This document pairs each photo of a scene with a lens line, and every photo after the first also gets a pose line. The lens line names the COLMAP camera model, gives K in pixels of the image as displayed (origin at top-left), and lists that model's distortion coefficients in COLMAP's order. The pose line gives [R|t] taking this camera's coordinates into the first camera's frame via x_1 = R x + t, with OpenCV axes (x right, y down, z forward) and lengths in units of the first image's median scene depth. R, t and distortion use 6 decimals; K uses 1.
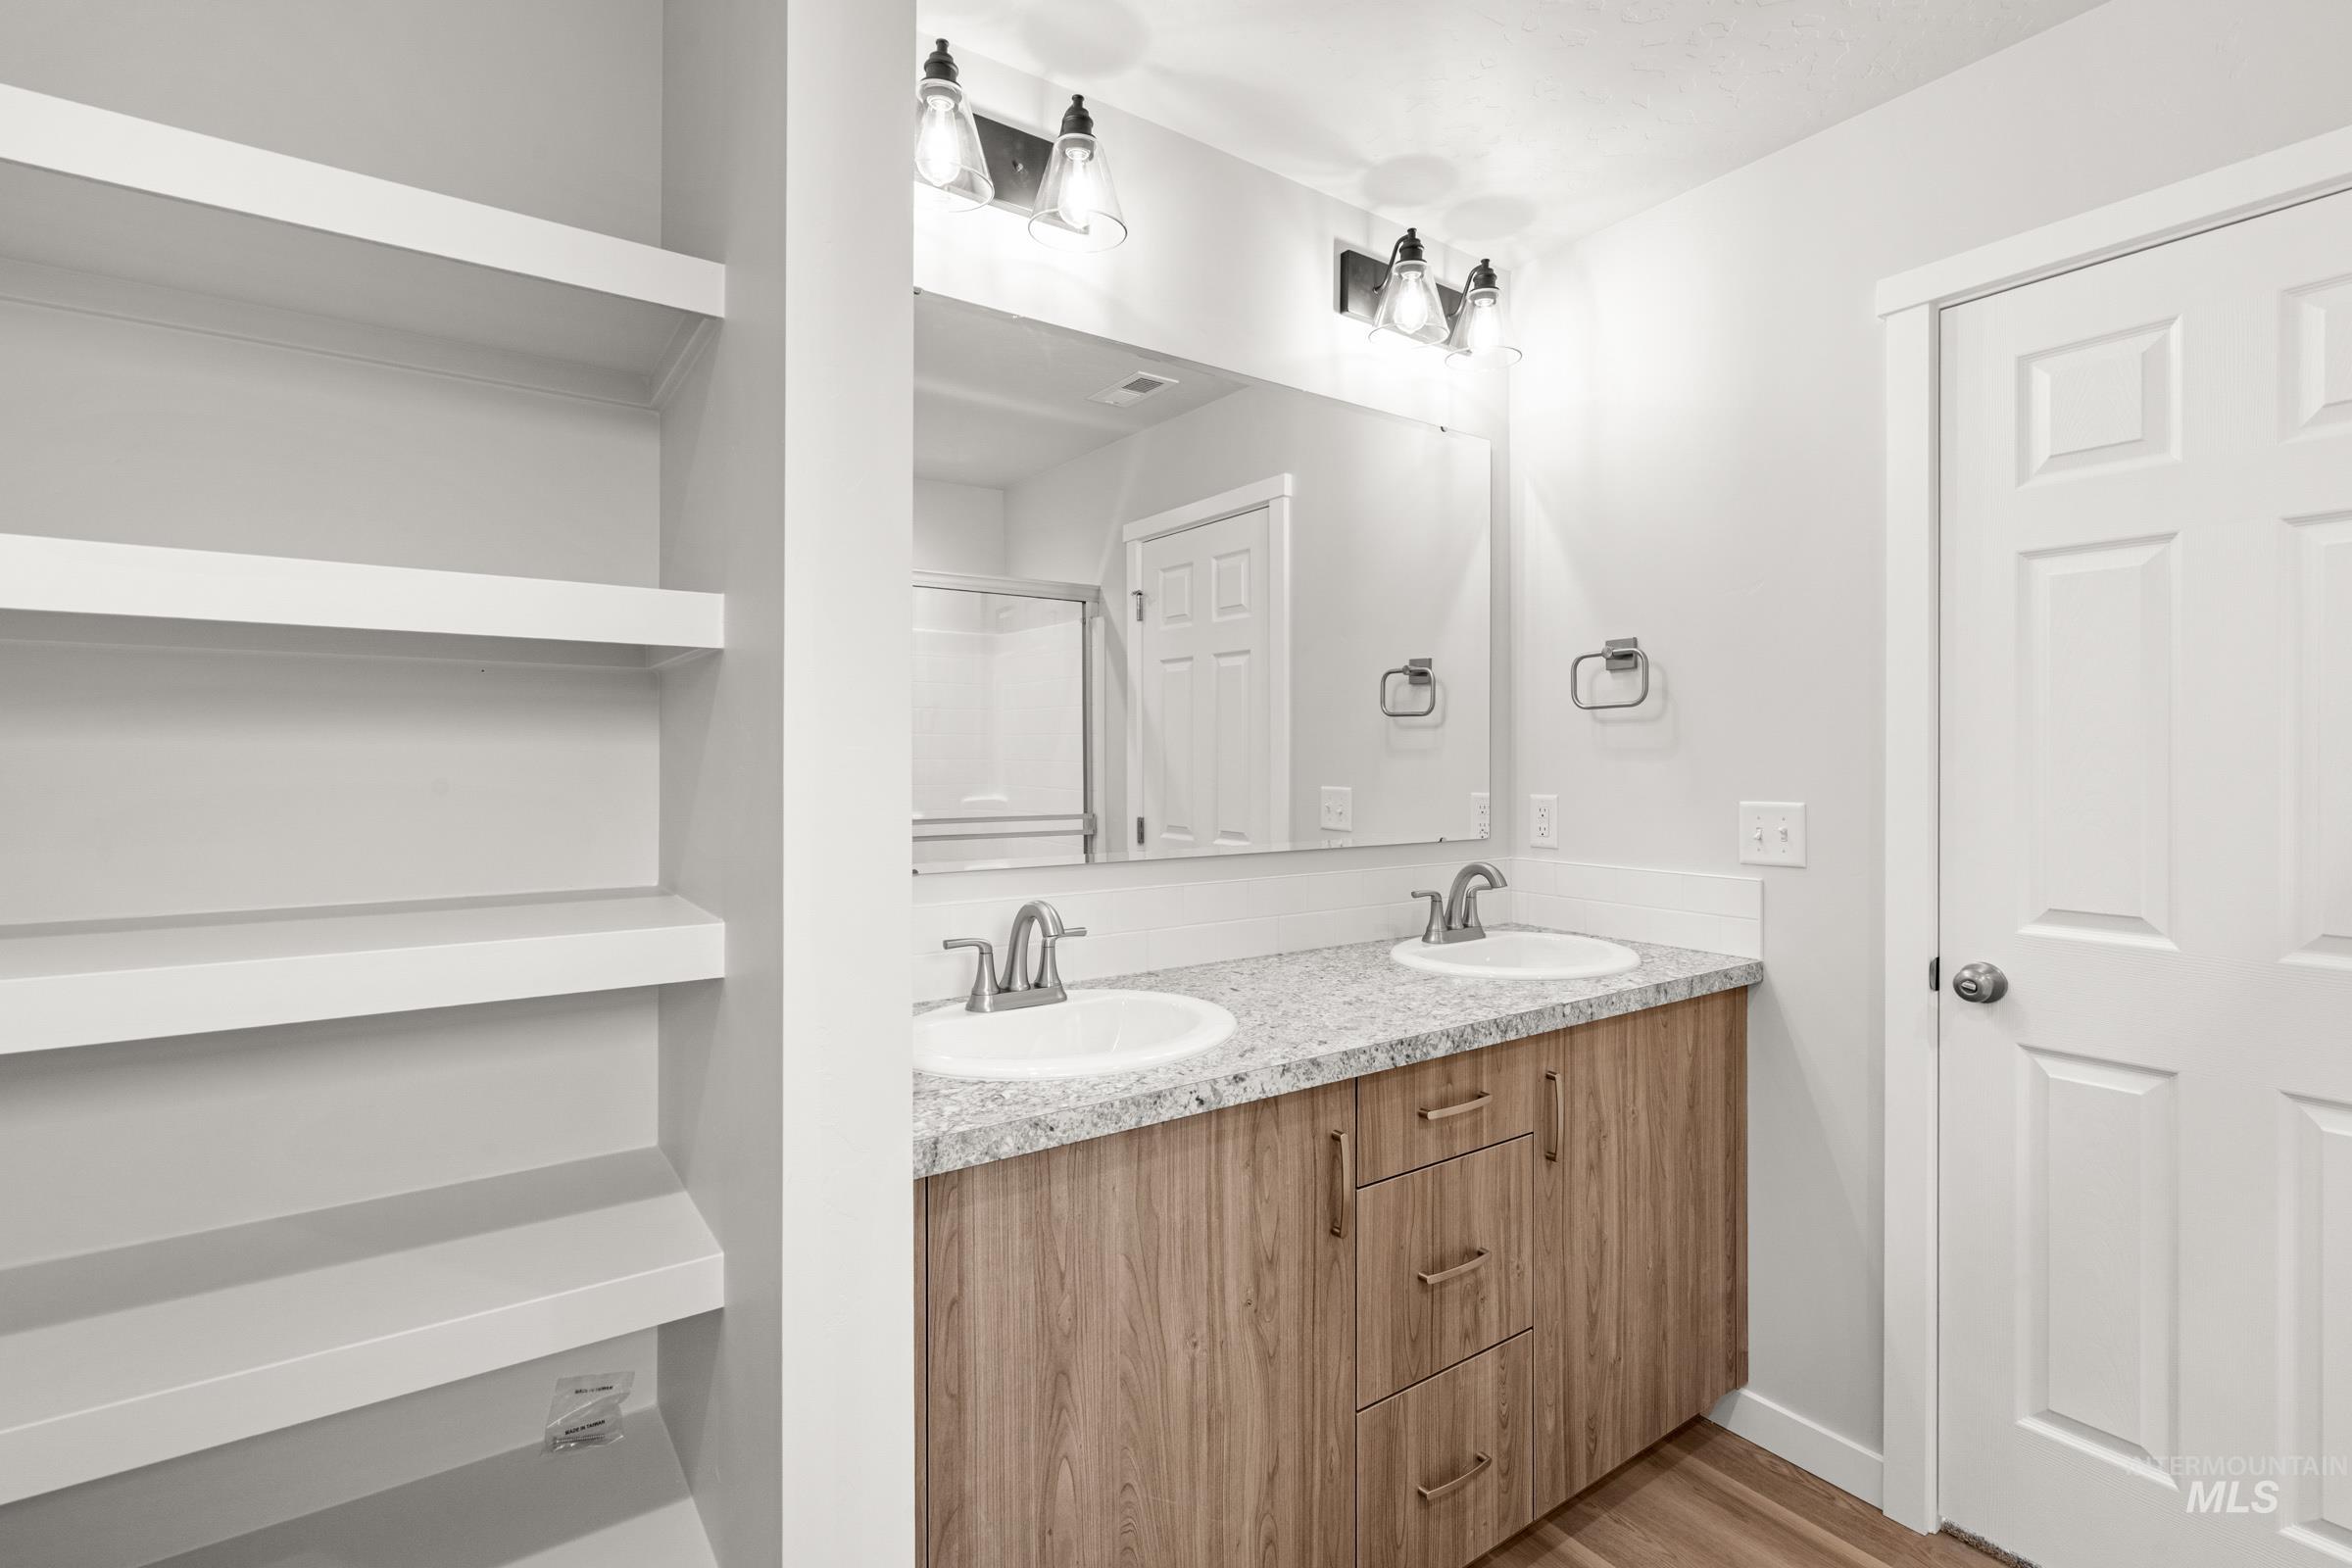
lens RADIAL K [[1082.9, 0, 1180.6], [0, 1082.9, 757.3], [0, 0, 1]] dist [-0.003434, 0.001084]
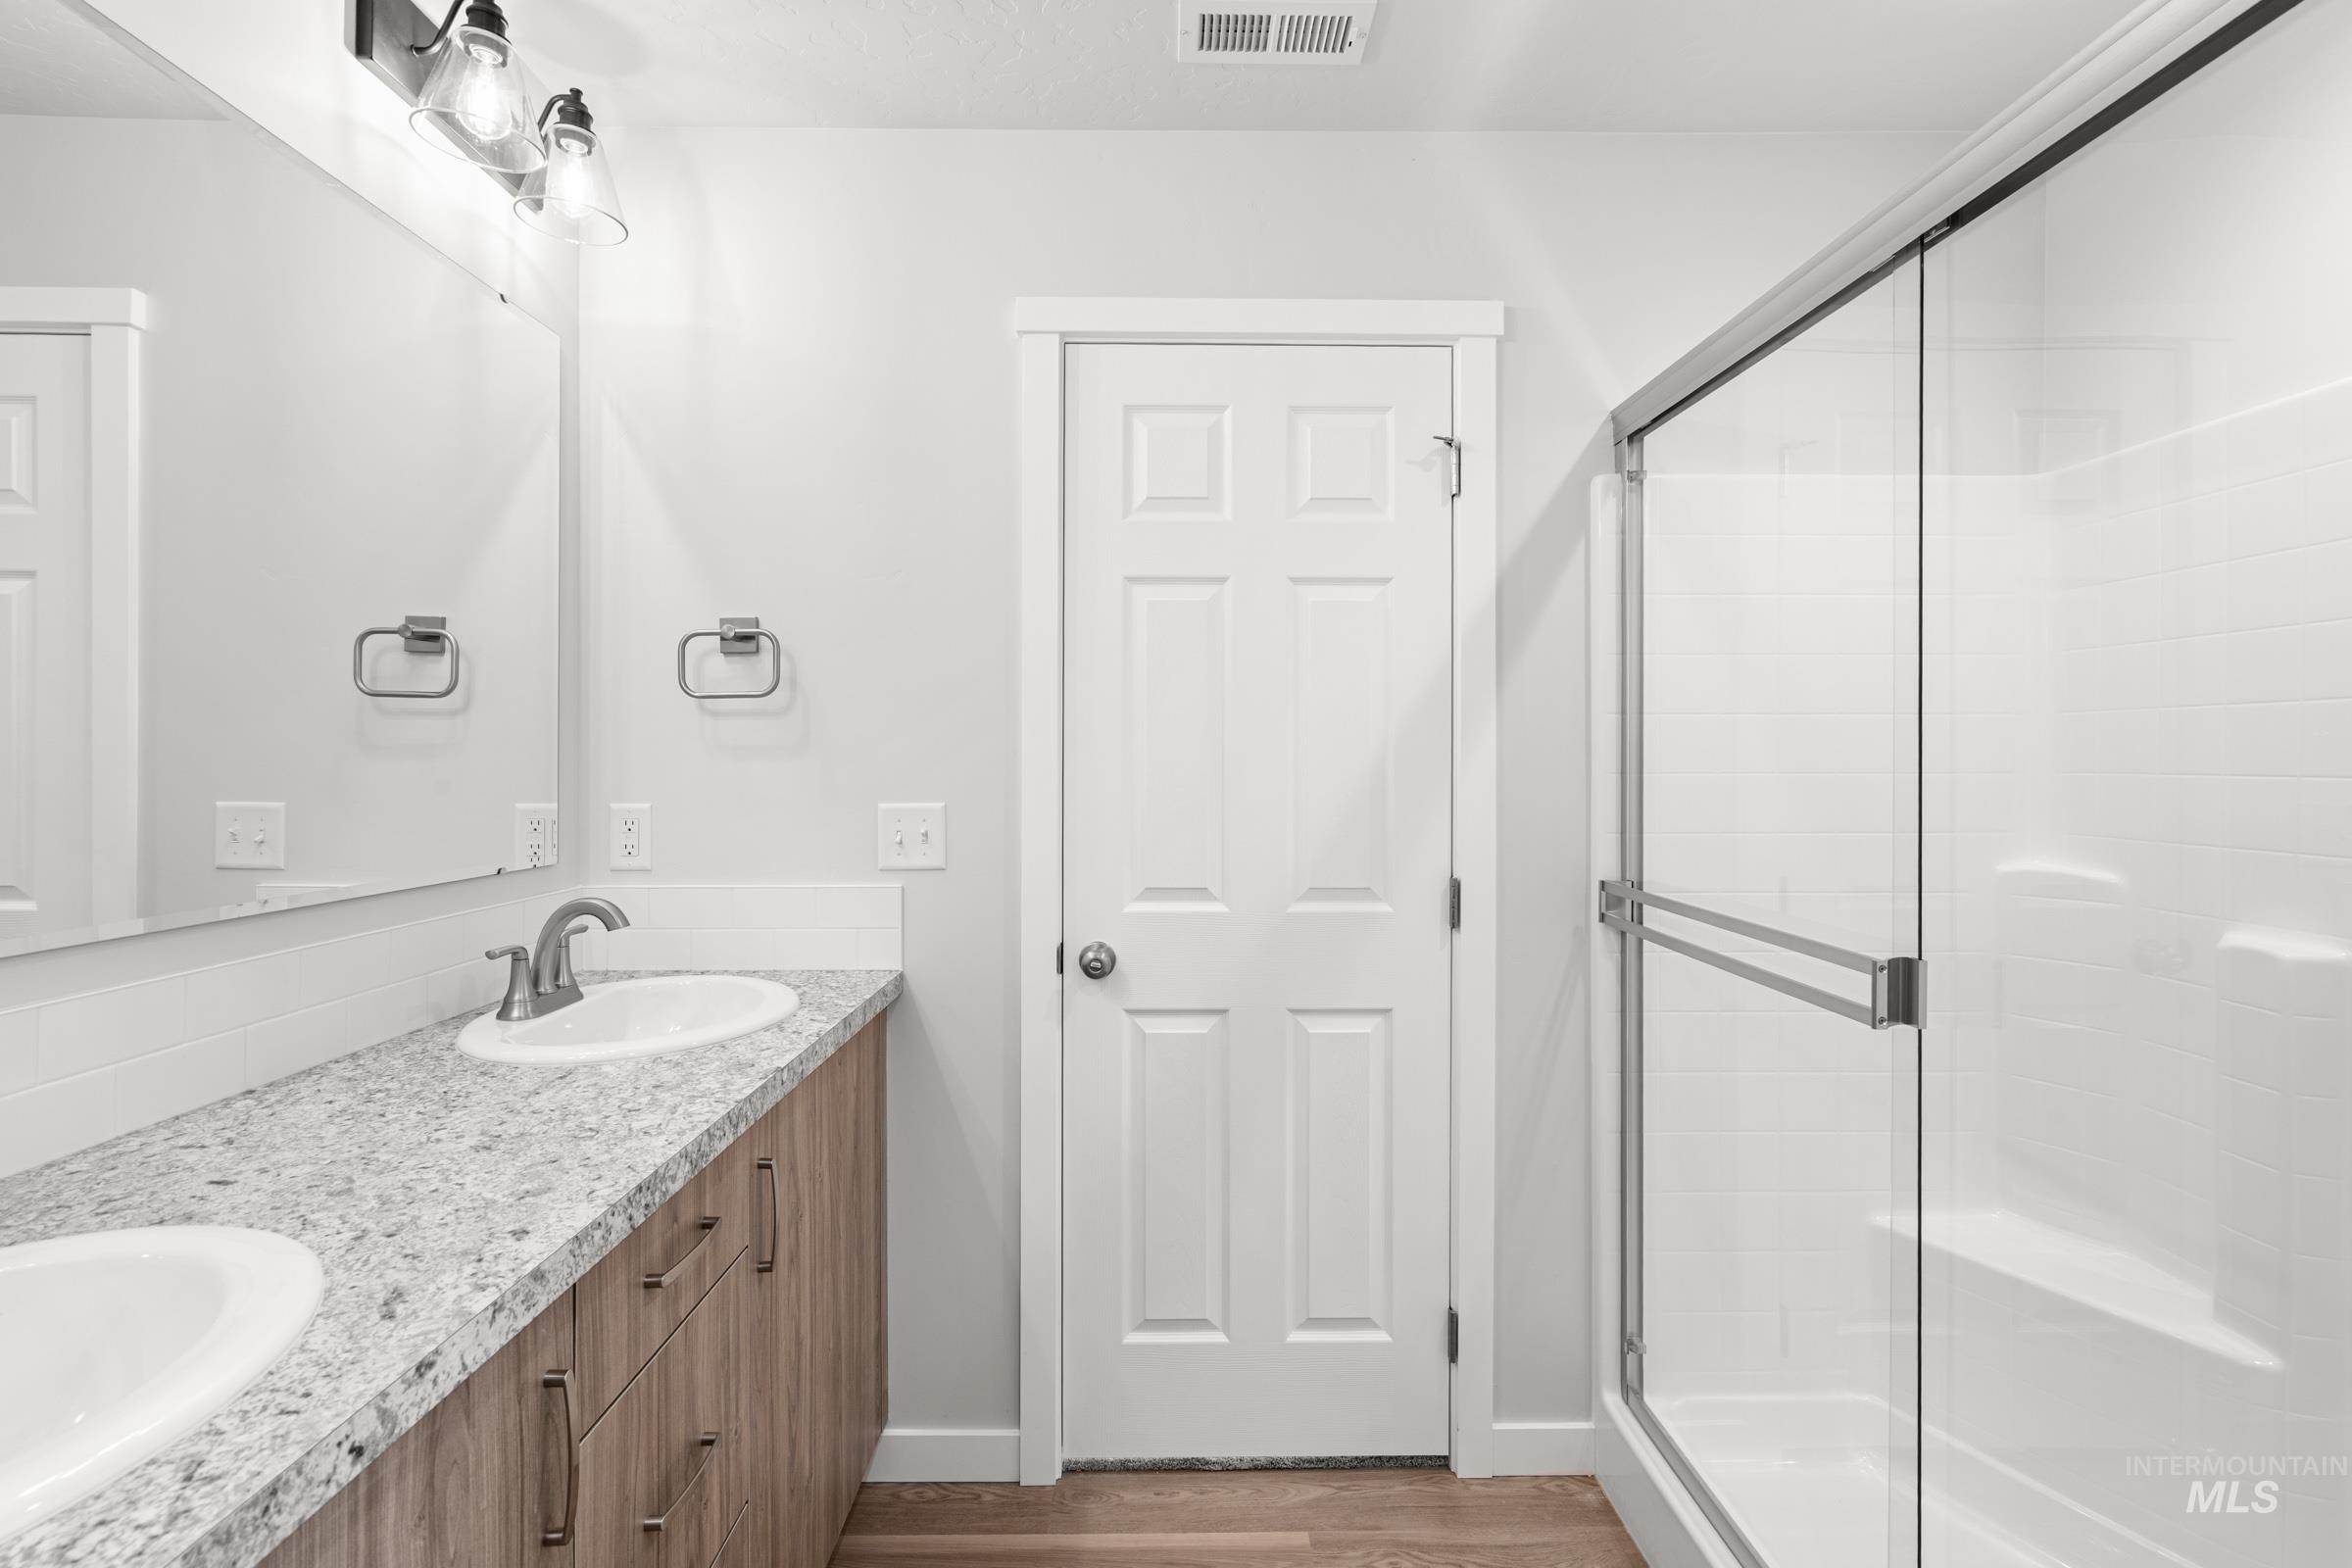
lens RADIAL K [[1082.9, 0, 1180.6], [0, 1082.9, 757.3], [0, 0, 1]] dist [-0.003434, 0.001084]
pose [[0.562285, 0.001591, 0.826942, -0.135054], [-0.001330, 0.999999, -0.001020, 0.001315], [-0.826943, -0.000526, 0.562286, 0.313514]]
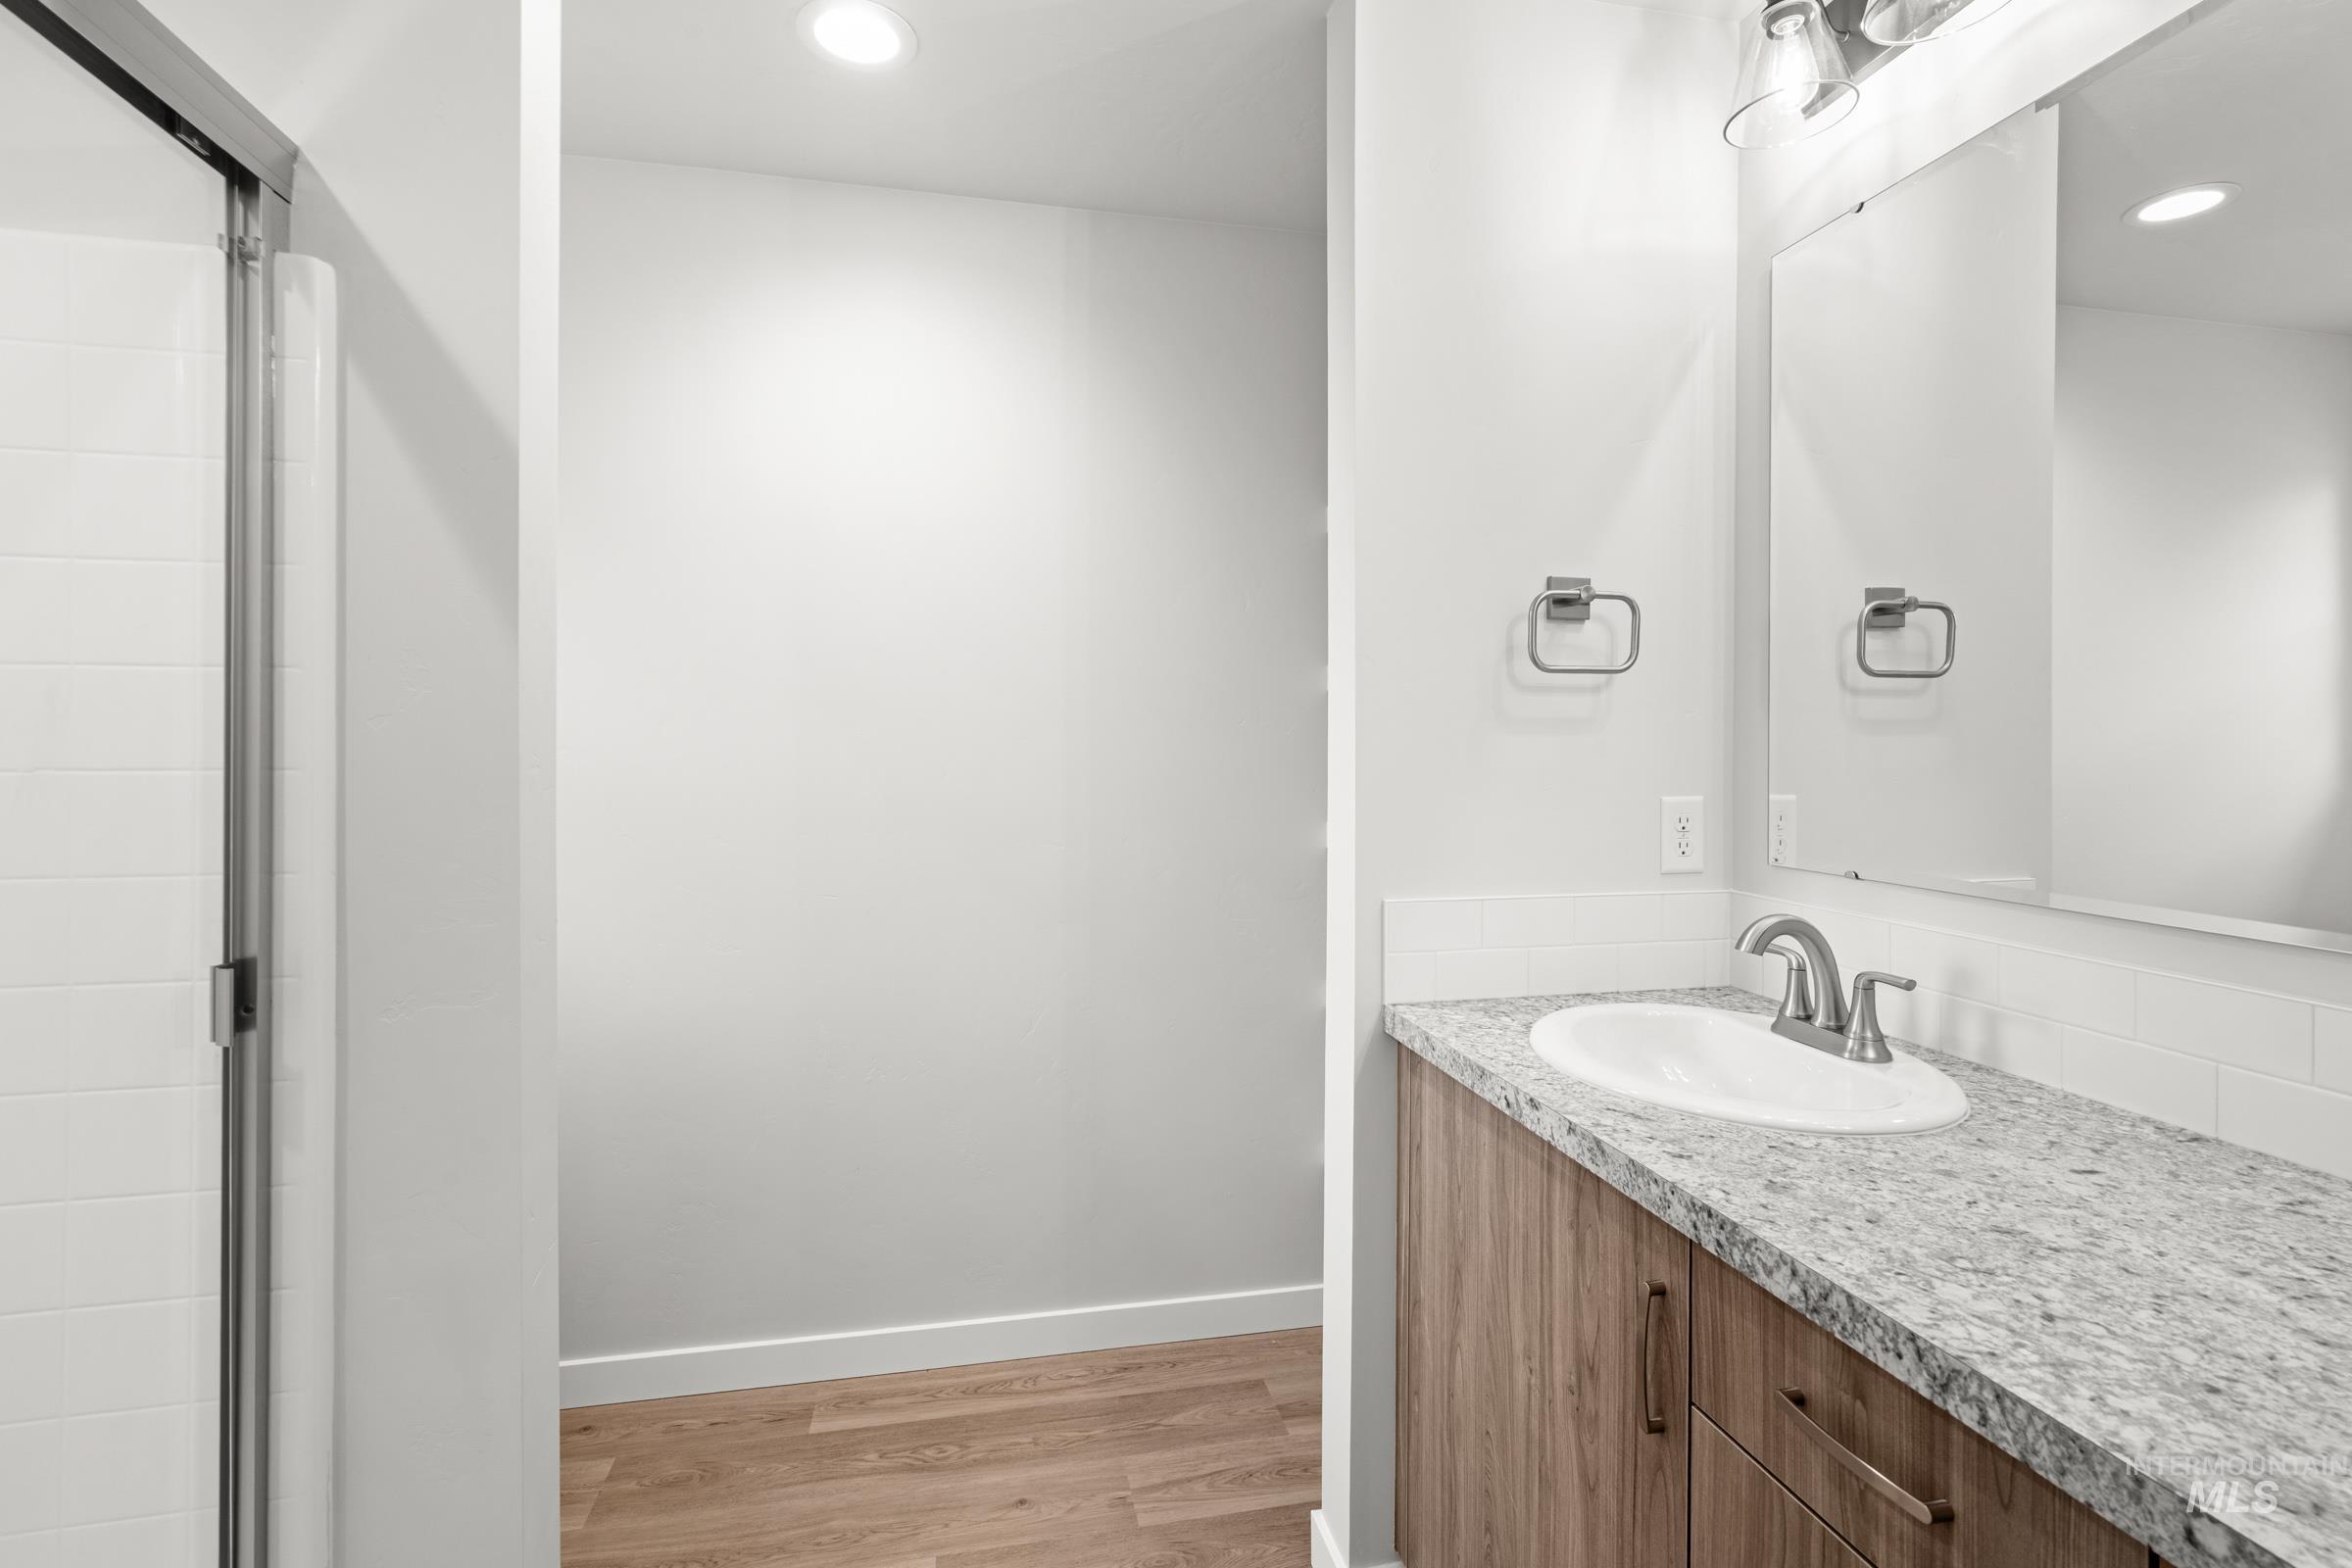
lens RADIAL K [[1105.6, 0, 1176.0], [0, 1105.6, 784.0], [0, 0, 1]] dist [0.005022, 0.000421]
pose [[-0.403906, 0.035108, -0.914127, 0.765985], [0.000518, 0.999272, 0.038150, 0.001716], [0.914800, 0.014936, -0.403630, 0.849805]]
